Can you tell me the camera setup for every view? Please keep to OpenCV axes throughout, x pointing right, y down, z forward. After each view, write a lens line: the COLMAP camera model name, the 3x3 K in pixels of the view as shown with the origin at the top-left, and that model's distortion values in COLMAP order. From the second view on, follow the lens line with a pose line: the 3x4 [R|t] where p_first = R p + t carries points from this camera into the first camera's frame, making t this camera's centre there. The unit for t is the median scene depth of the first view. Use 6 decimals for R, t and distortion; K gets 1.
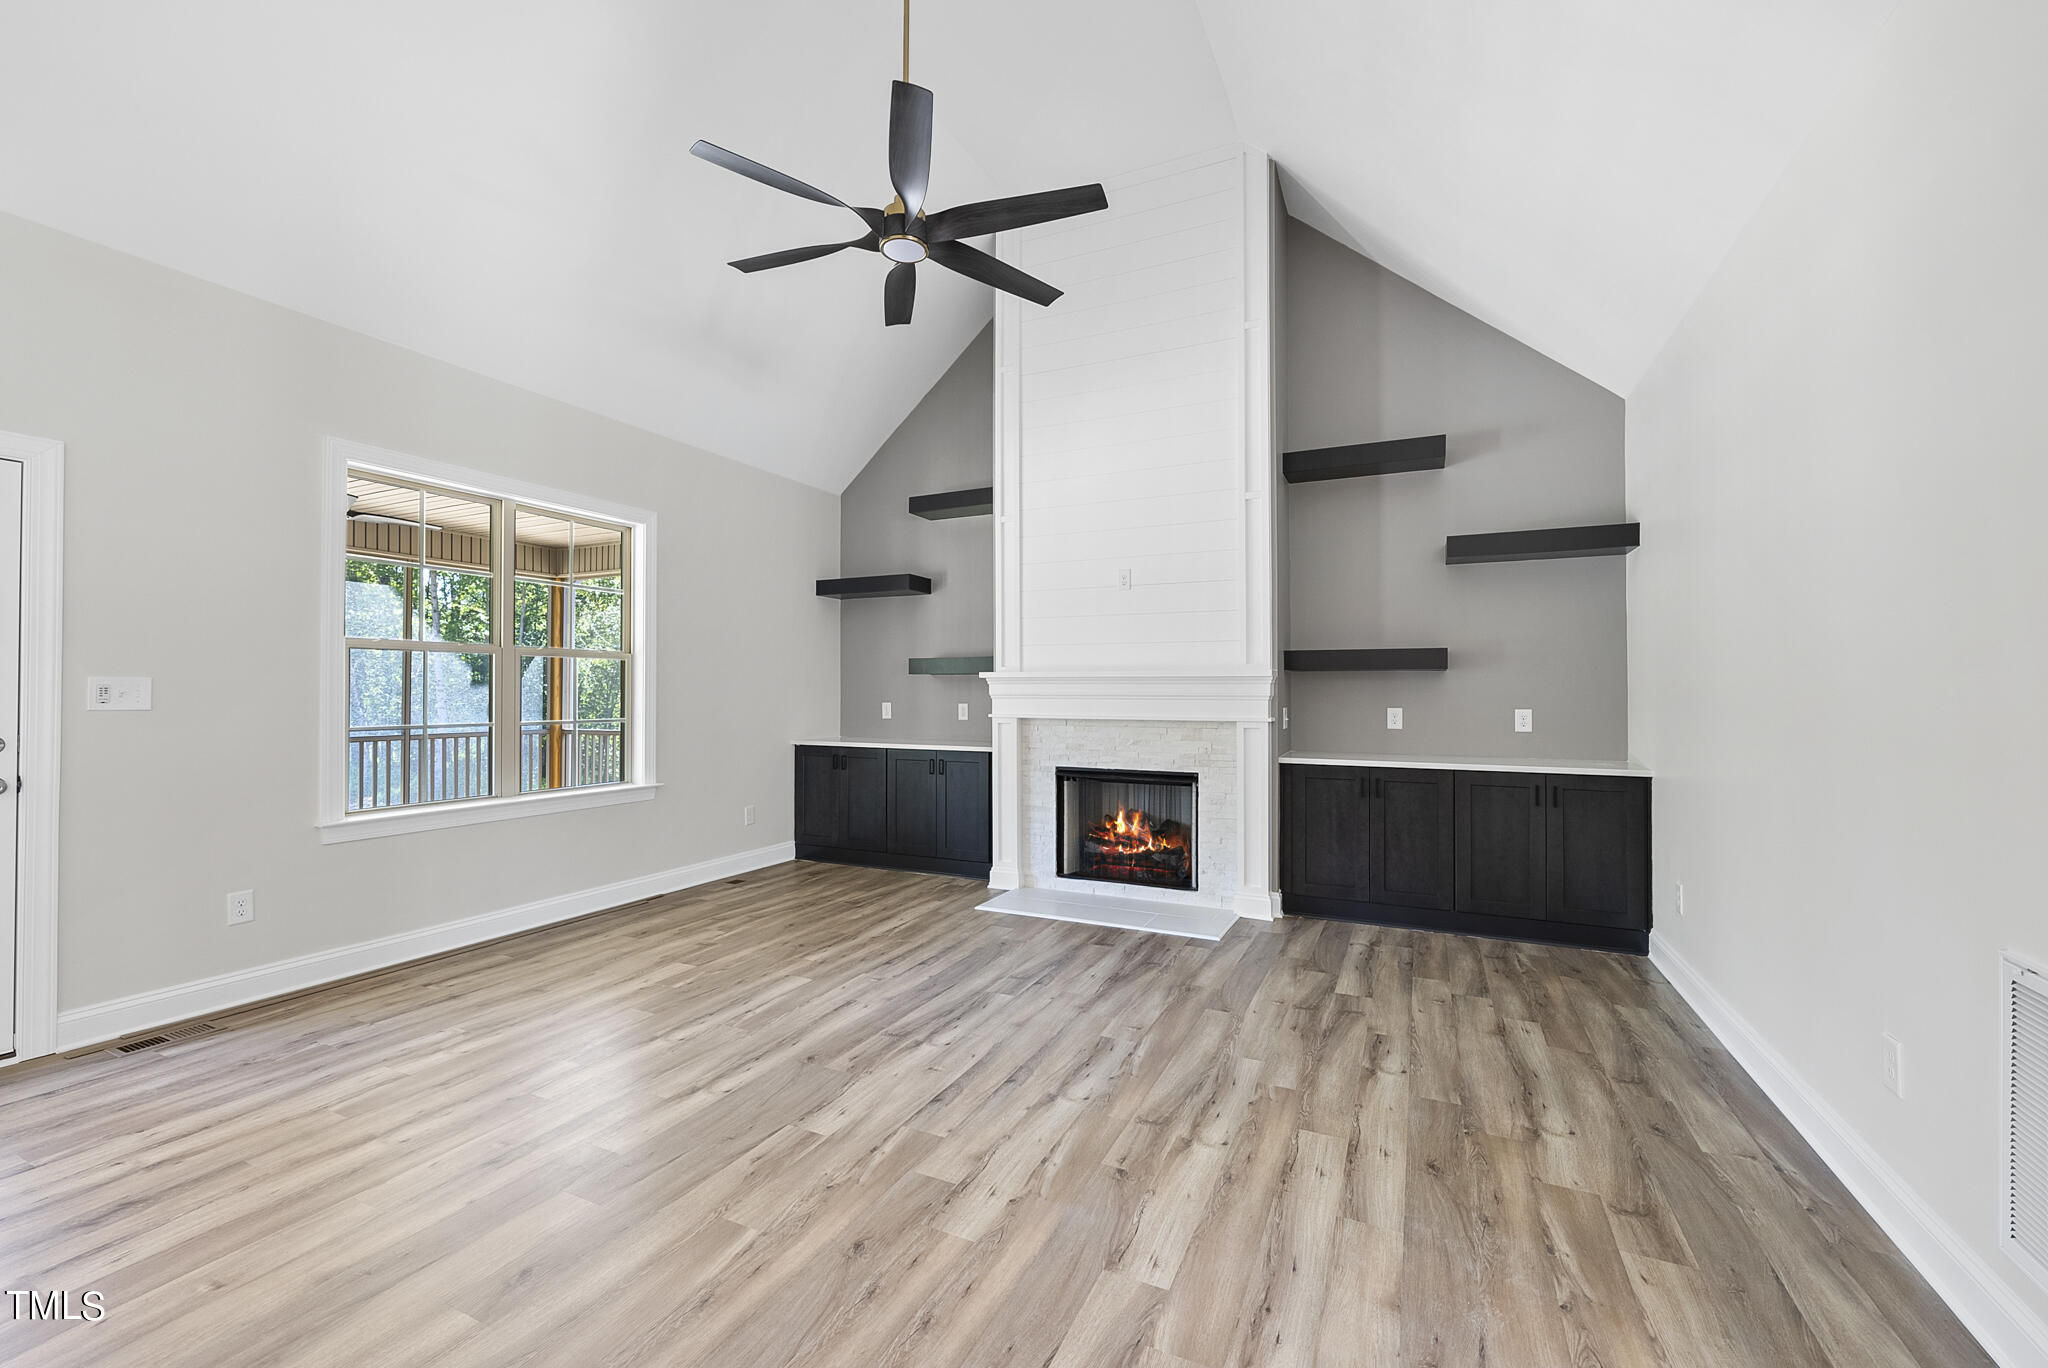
lens RADIAL K [[838.5, 0, 1011.3], [0, 838.5, 694.9], [0, 0, 1]] dist [-0.000370, 0.000122]
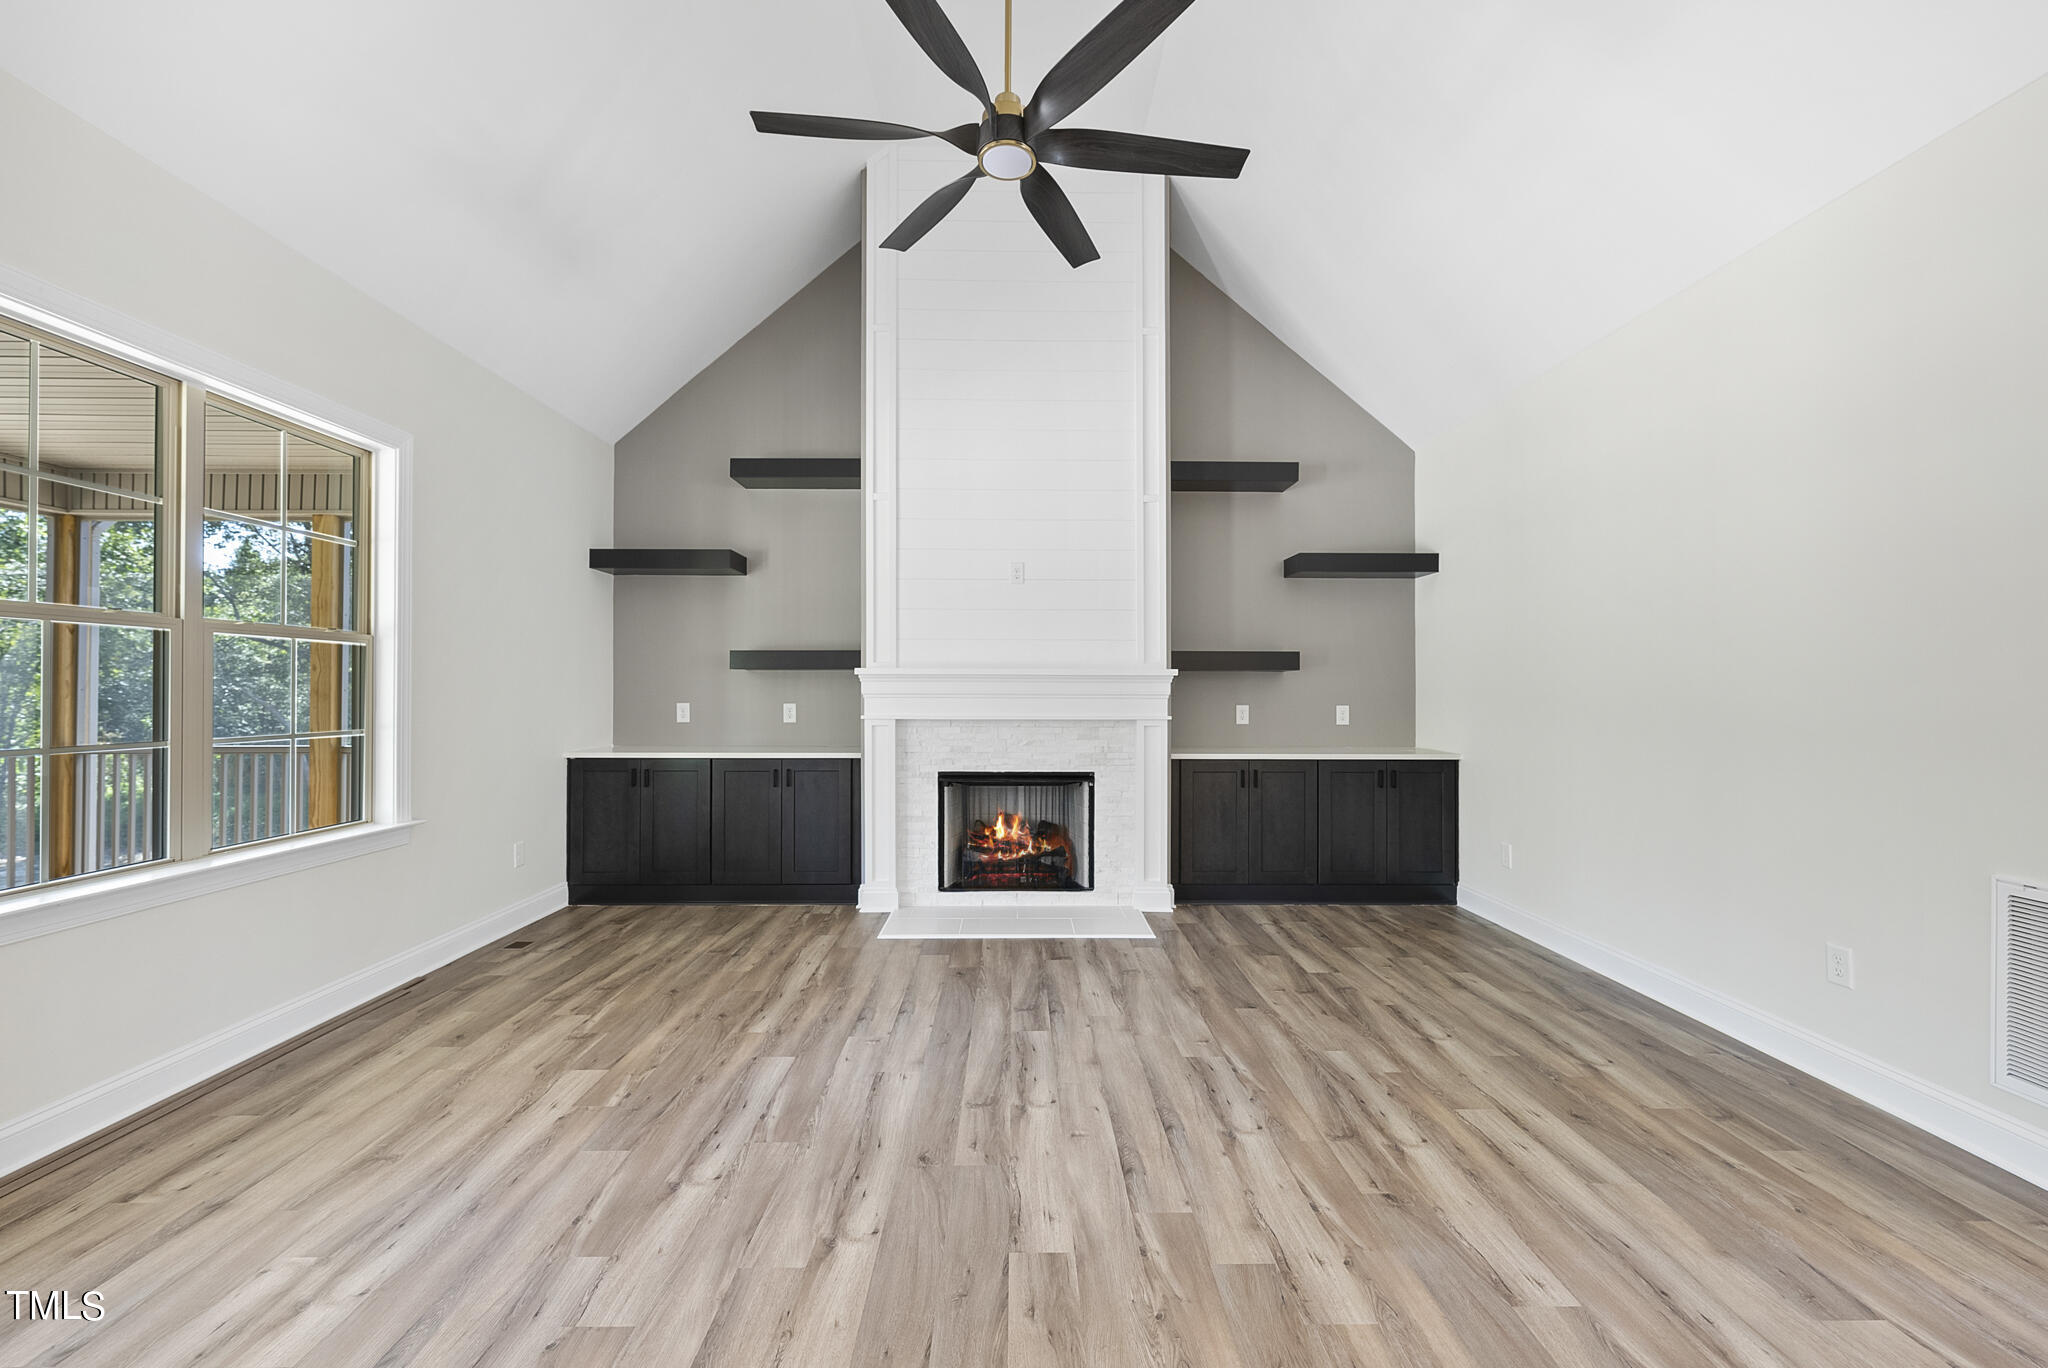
lens RADIAL K [[838.5, 0, 1029.0], [0, 838.5, 690.6], [0, 0, 1]] dist [-0.000370, 0.000122]
pose [[0.892881, 0.000168, 0.450293, -0.343979], [0.000862, 0.999997, -0.002081, -0.001466], [-0.450292, 0.002246, 0.892878, 0.174249]]
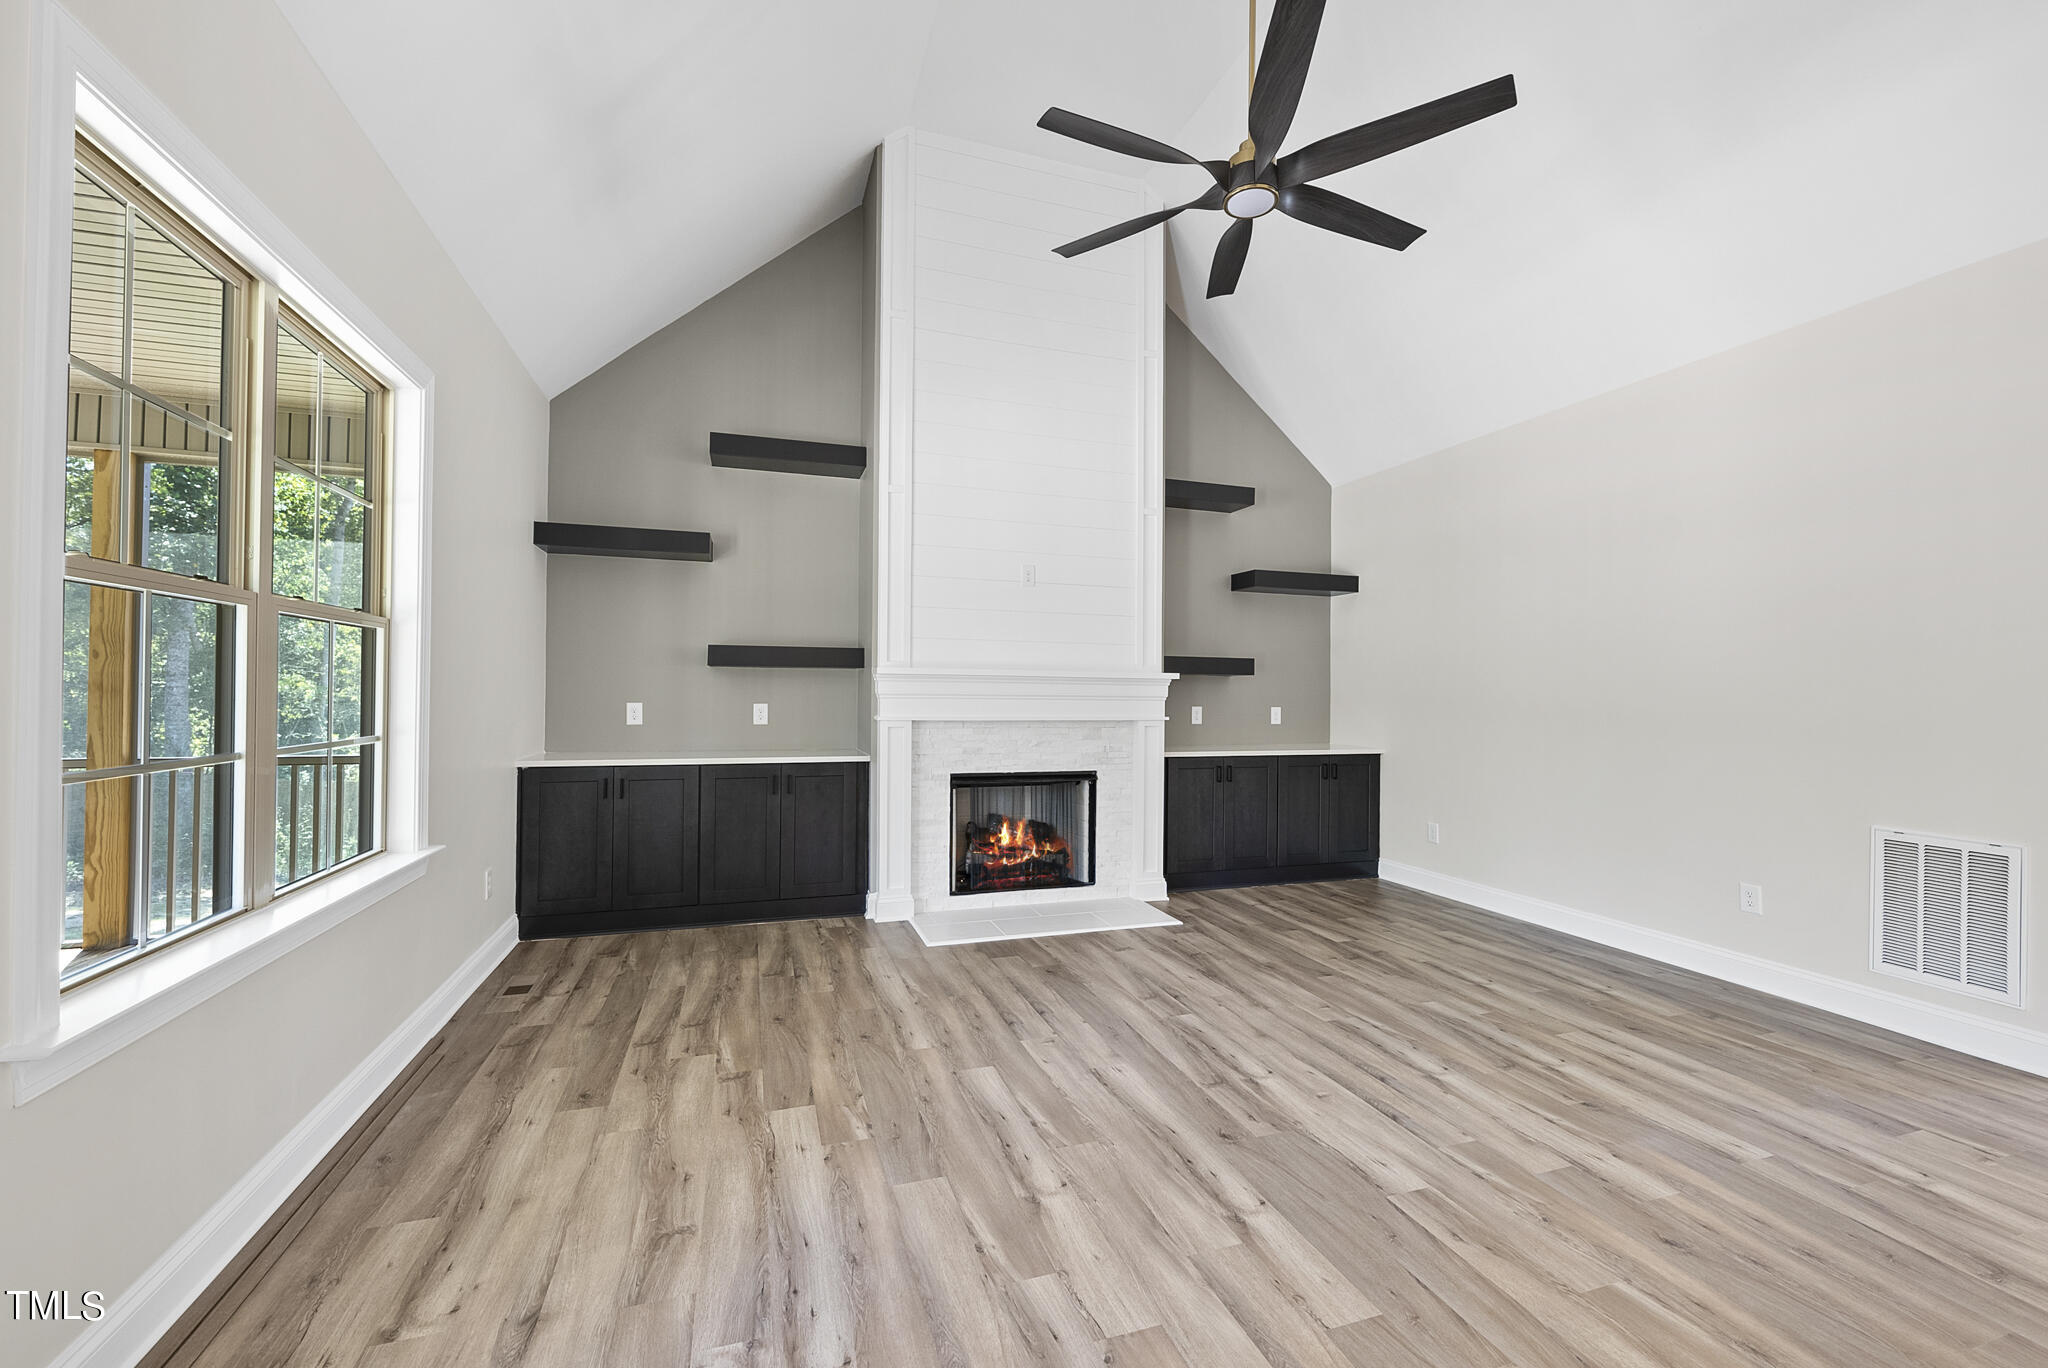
lens RADIAL K [[838.5, 0, 1040.8], [0, 838.5, 697.5], [0, 0, 1]] dist [-0.000370, 0.000122]
pose [[0.709461, 0.000293, 0.704745, -0.654510], [-0.008138, 0.999937, 0.007776, -0.006095], [-0.704698, -0.011253, 0.709418, 0.369073]]
